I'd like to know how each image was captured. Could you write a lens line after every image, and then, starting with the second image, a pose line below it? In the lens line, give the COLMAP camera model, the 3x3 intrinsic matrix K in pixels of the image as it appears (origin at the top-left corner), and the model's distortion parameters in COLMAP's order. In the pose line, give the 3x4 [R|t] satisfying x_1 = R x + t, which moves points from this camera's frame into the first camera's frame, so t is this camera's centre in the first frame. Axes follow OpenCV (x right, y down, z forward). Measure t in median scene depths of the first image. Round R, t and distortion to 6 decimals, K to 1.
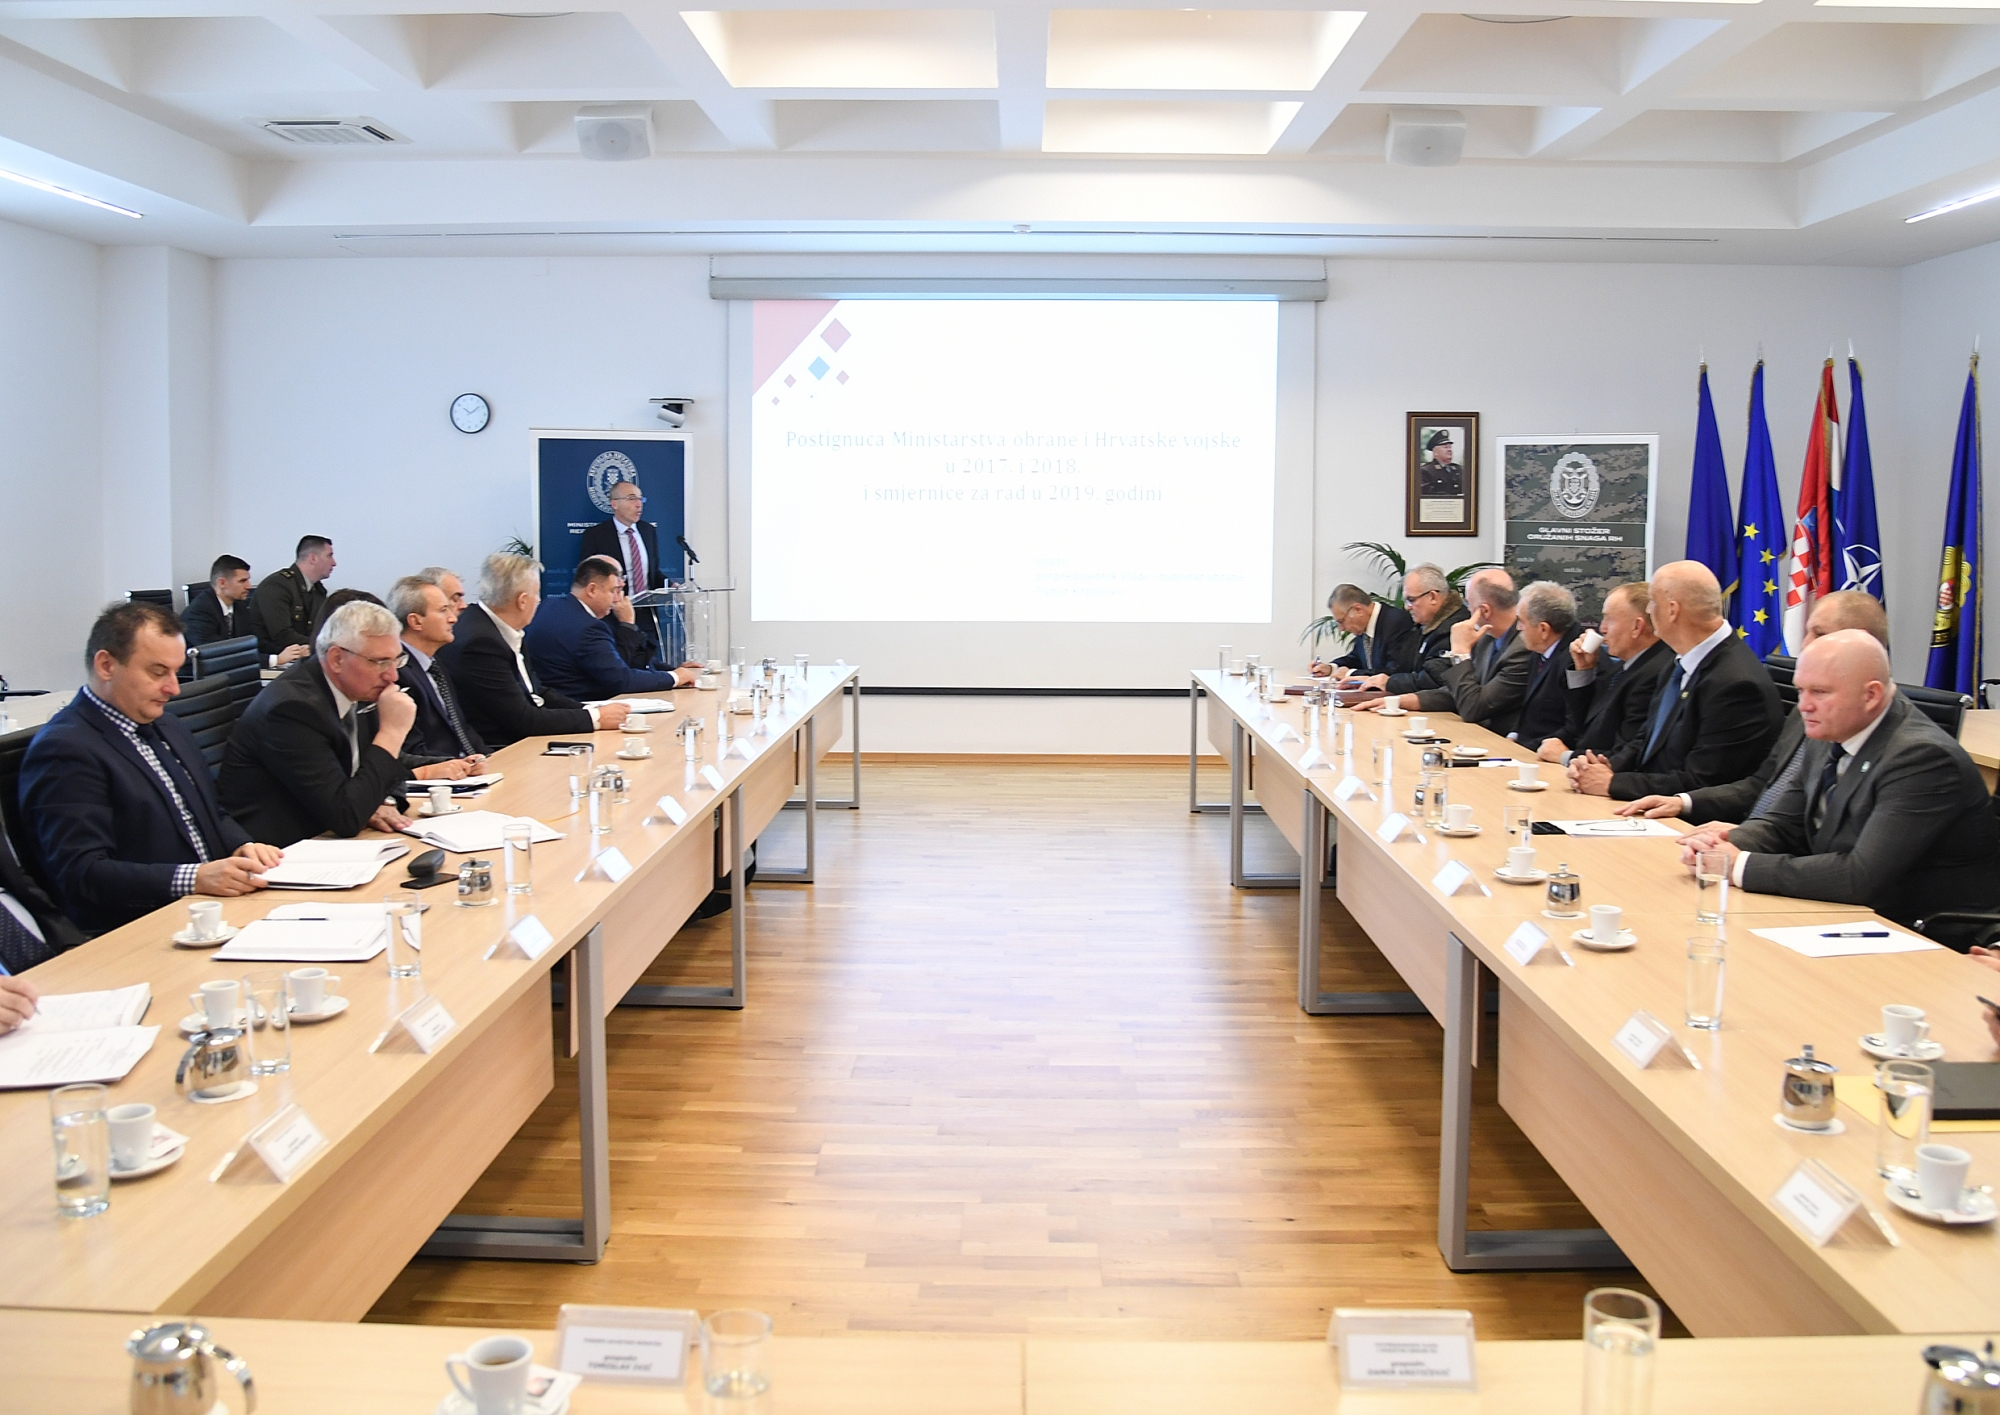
lens RADIAL K [[1429.5, 0, 1000.0], [0, 1429.5, 707.5], [0, 0, 1]] dist [-0.097323, 0.001623]
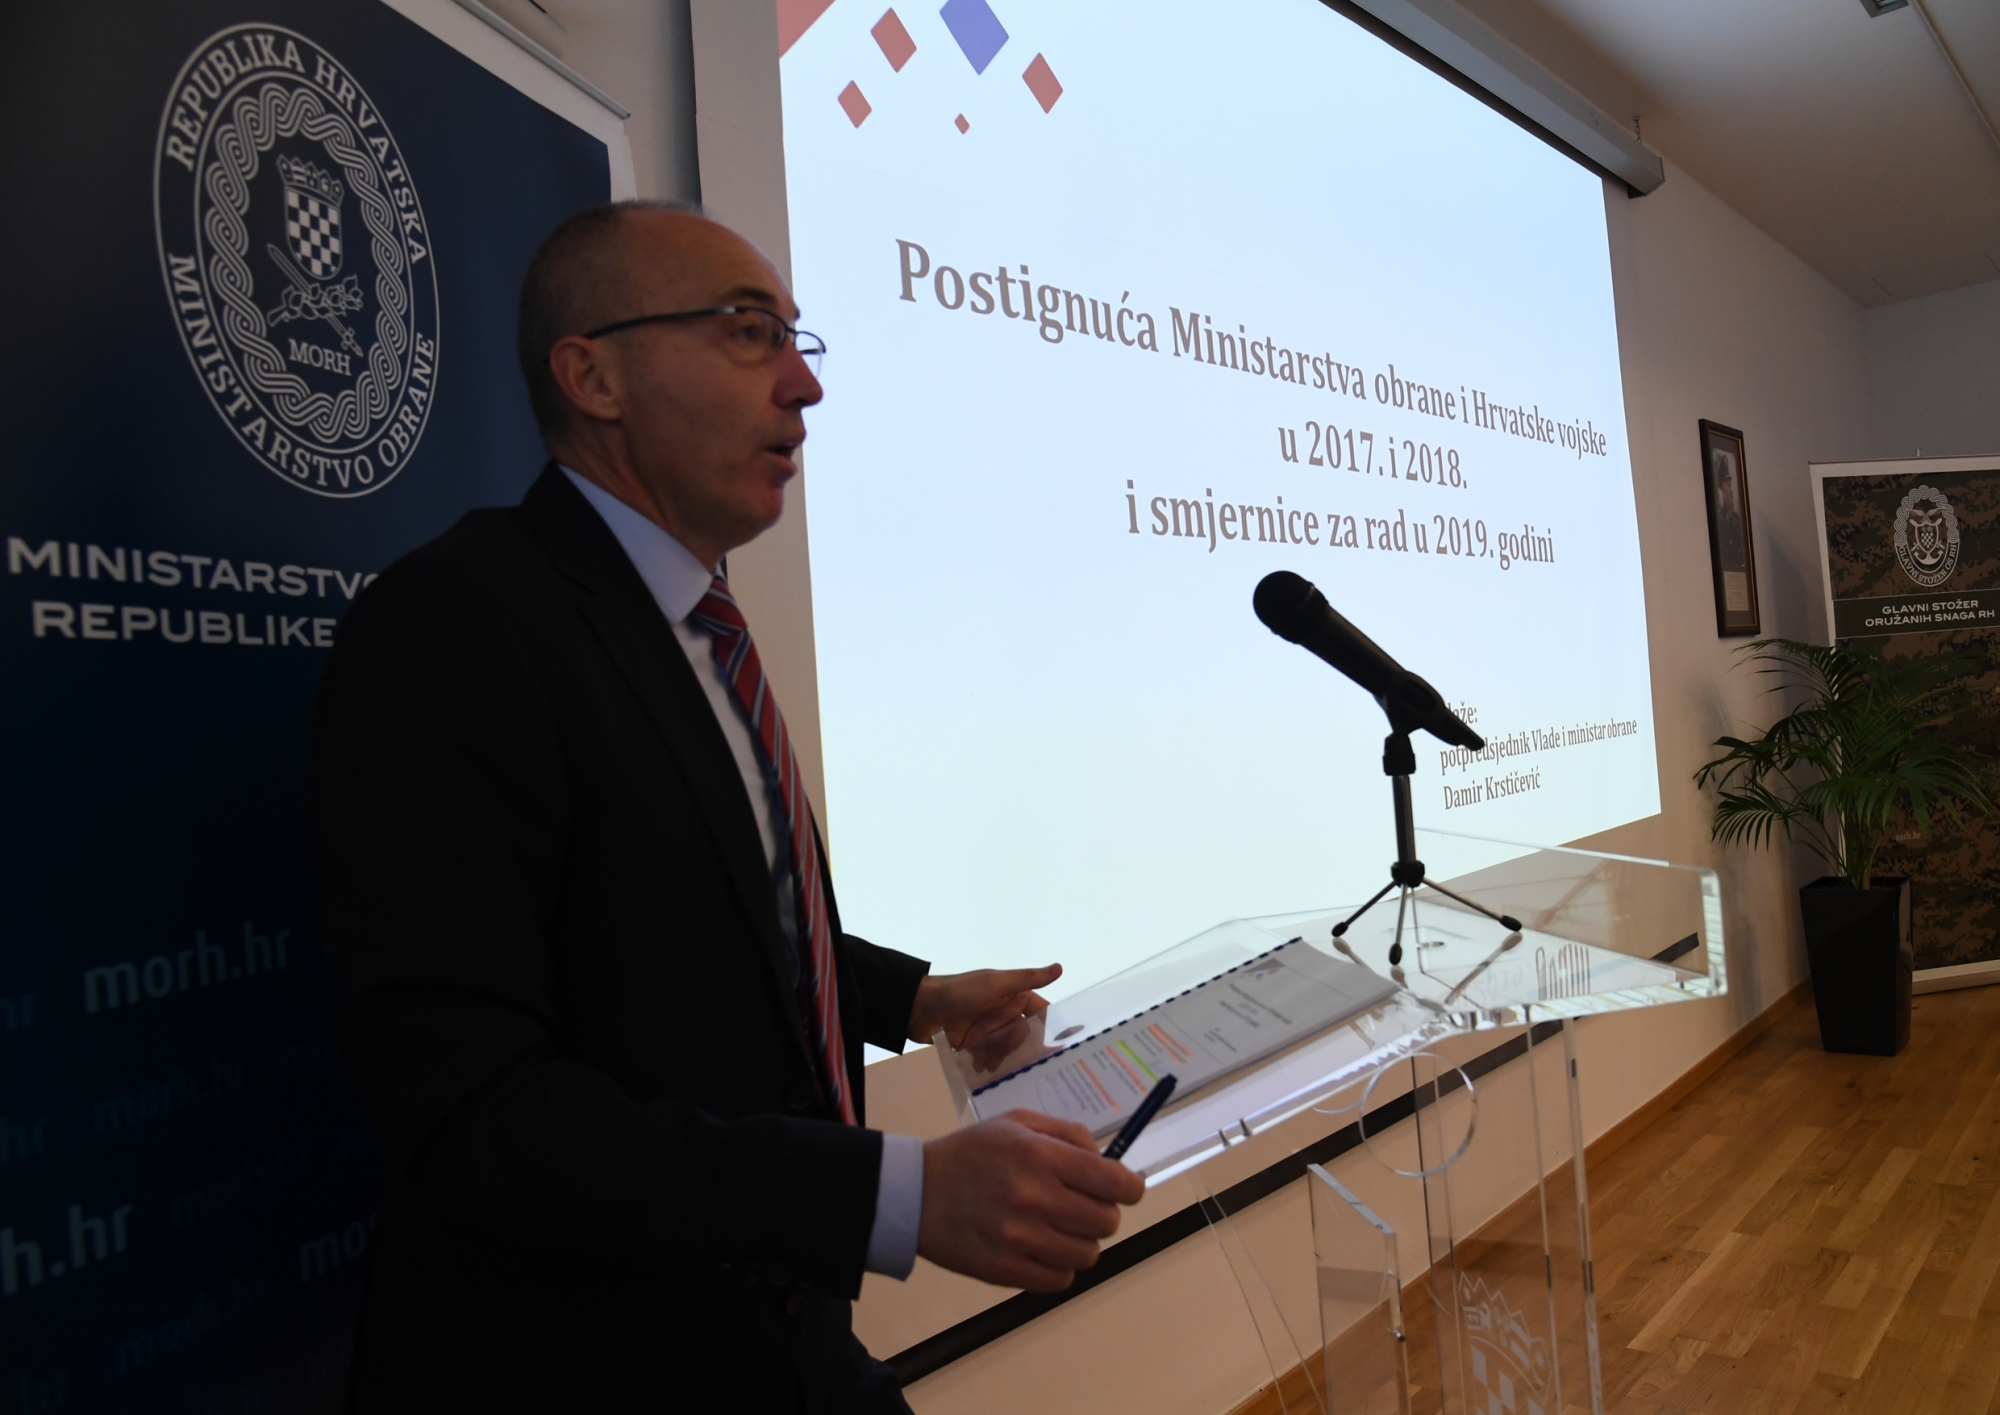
lens RADIAL K [[1429.5, 0, 1000.0], [0, 1429.5, 707.5], [0, 0, 1]] dist [-0.097323, 0.001623]
pose [[0.669464, -0.049599, 0.741187, -0.337336], [0.182120, 0.978277, -0.099031, -0.096803], [-0.720174, 0.201282, 0.663954, 0.901319]]
